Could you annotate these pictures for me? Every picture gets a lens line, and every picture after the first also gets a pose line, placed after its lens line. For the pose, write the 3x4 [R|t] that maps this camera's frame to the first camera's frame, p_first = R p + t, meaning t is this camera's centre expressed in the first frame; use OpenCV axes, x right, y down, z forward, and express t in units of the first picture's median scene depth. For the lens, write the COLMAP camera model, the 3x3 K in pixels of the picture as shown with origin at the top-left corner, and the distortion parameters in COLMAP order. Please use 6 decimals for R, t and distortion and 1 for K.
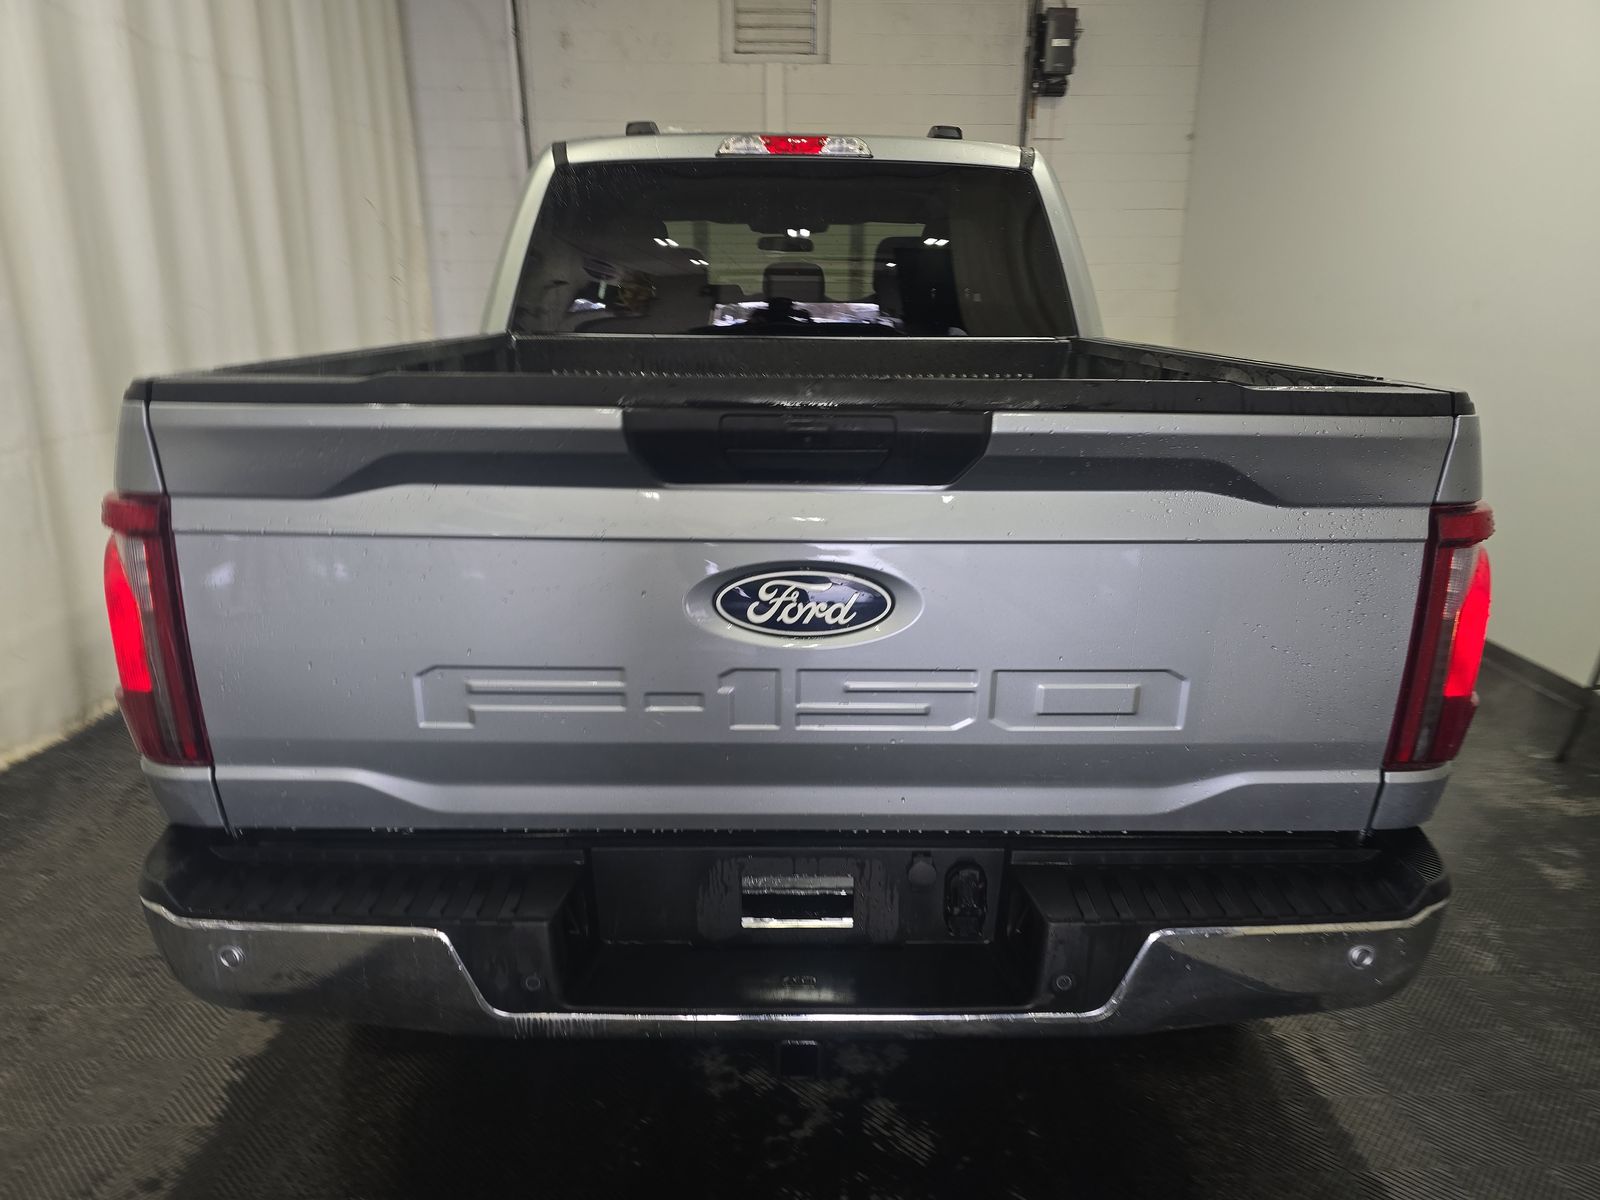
lens RADIAL K [[1070.6, 0, 800.0], [0, 1070.6, 600.0], [0, 0, 1]] dist [0.060579, -0.053294]
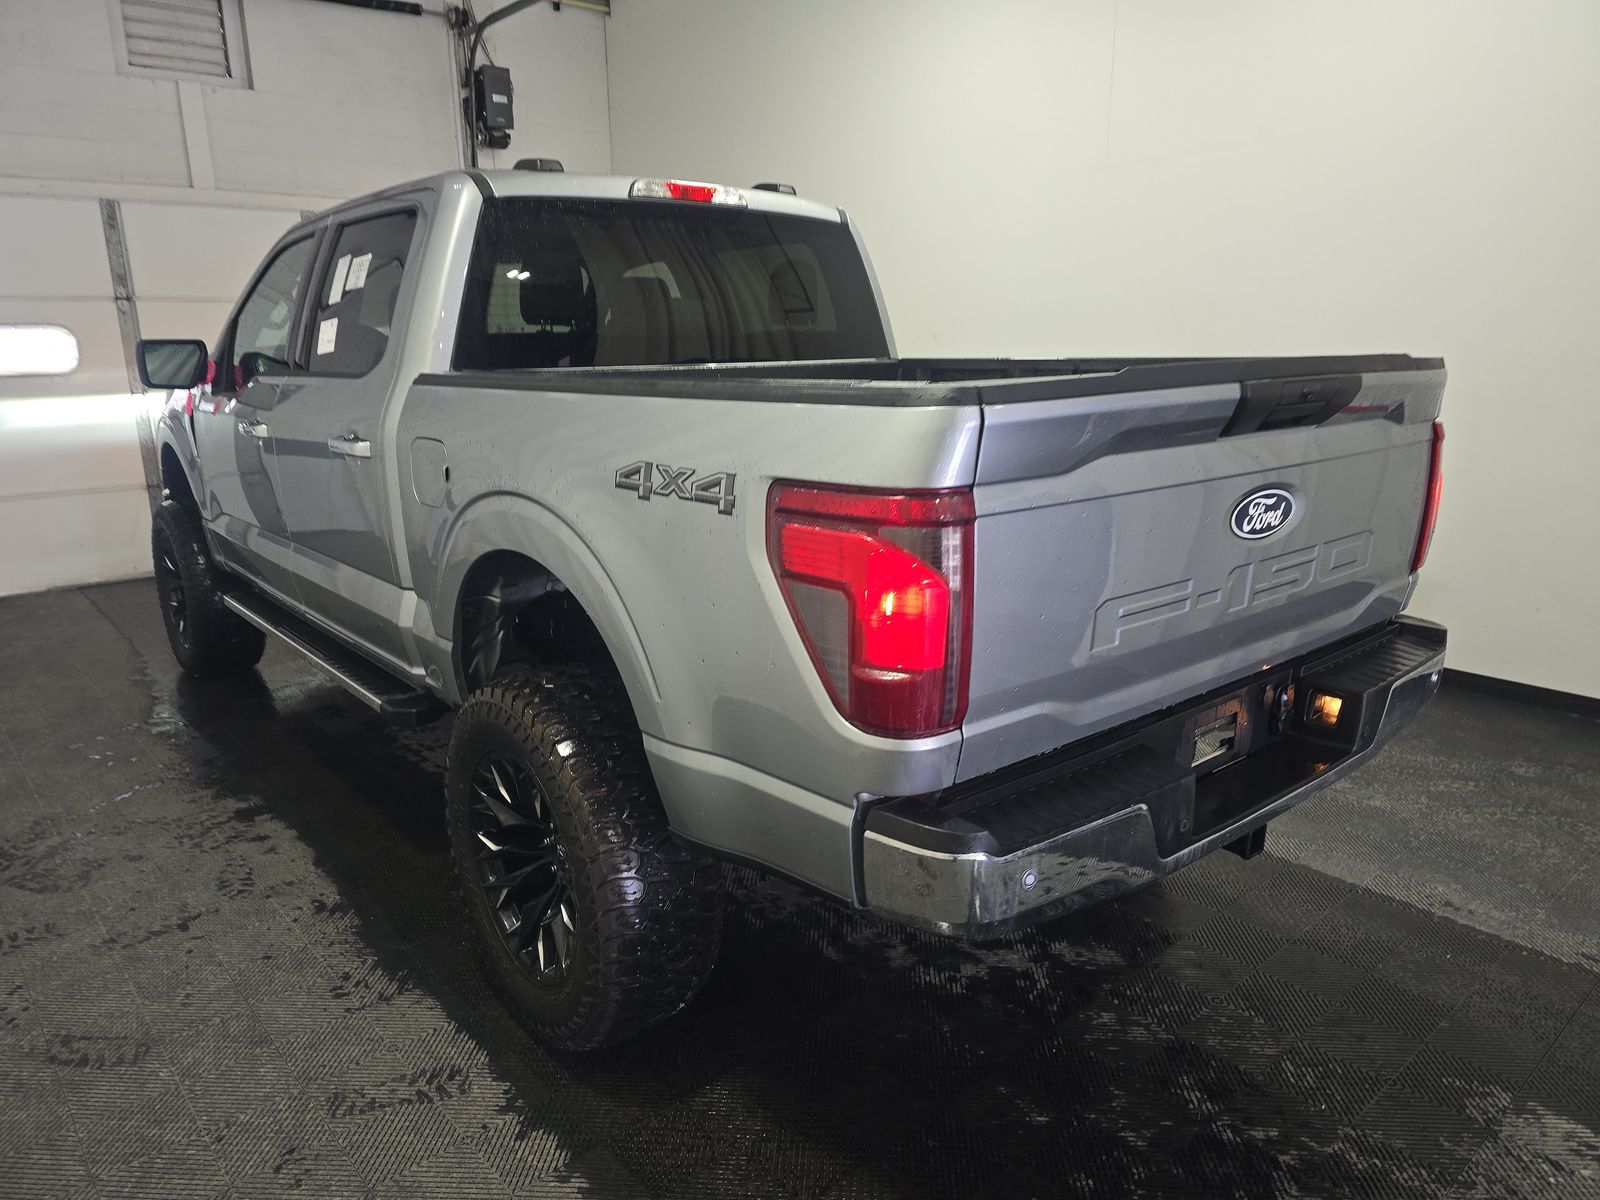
lens RADIAL K [[1070.6, 0, 800.0], [0, 1070.6, 600.0], [0, 0, 1]] dist [0.060579, -0.053294]
pose [[0.781940, -0.167728, 0.600364, -0.638990], [0.192120, 0.981081, 0.023867, -0.017497], [-0.593009, 0.096679, 0.799371, 0.092569]]
